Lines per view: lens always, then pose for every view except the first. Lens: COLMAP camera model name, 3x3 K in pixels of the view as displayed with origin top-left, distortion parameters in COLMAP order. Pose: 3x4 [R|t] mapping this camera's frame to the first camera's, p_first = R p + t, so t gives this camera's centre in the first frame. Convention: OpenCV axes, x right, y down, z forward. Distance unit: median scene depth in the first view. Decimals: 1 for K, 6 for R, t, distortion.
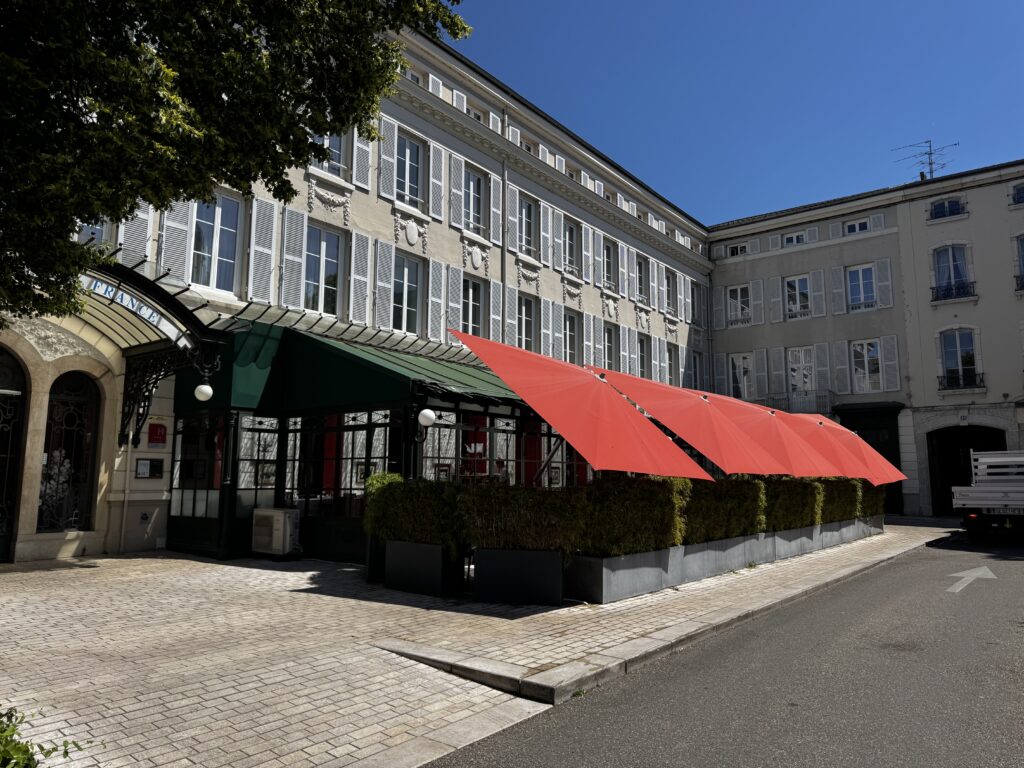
lens RADIAL K [[714.0, 0, 514.5], [0, 714.0, 377.3], [0, 0, 1]] dist [0.033941, -0.052663]
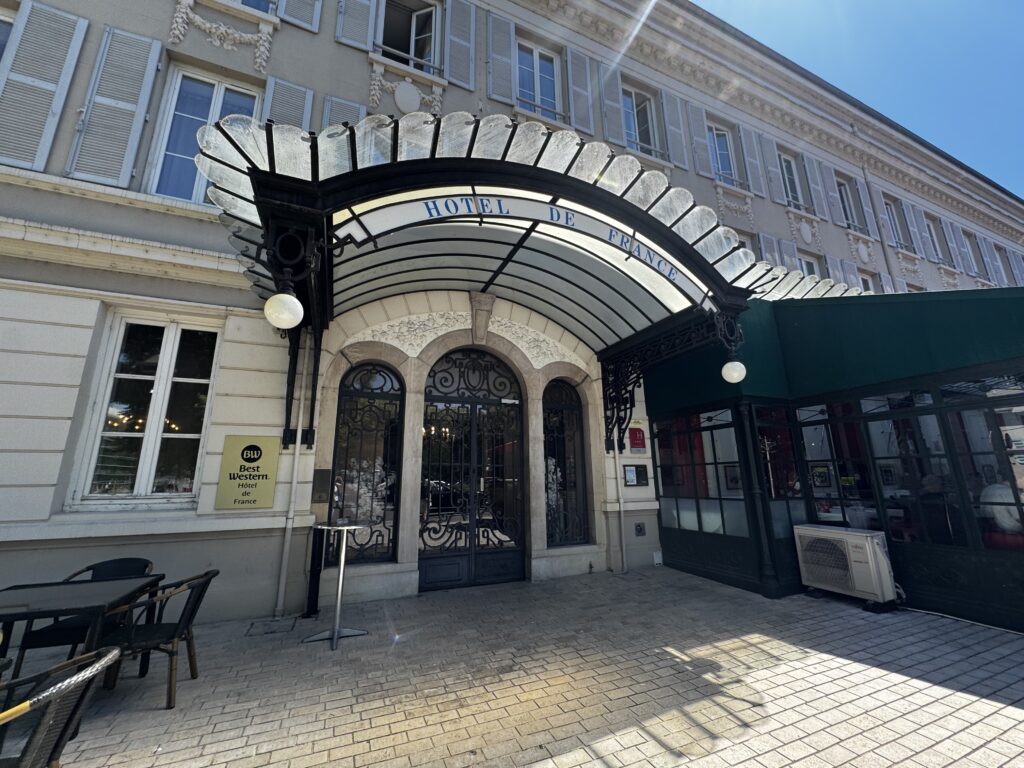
lens RADIAL K [[404.3, 0, 512.0], [0, 404.3, 384.0], [0, 0, 1]] dist [-0.000424, -0.000036]
pose [[0.869246, -0.131832, -0.476478, -0.390139], [0.089676, 0.989847, -0.110273, 0.053757], [0.486178, 0.053126, 0.872243, 0.462081]]
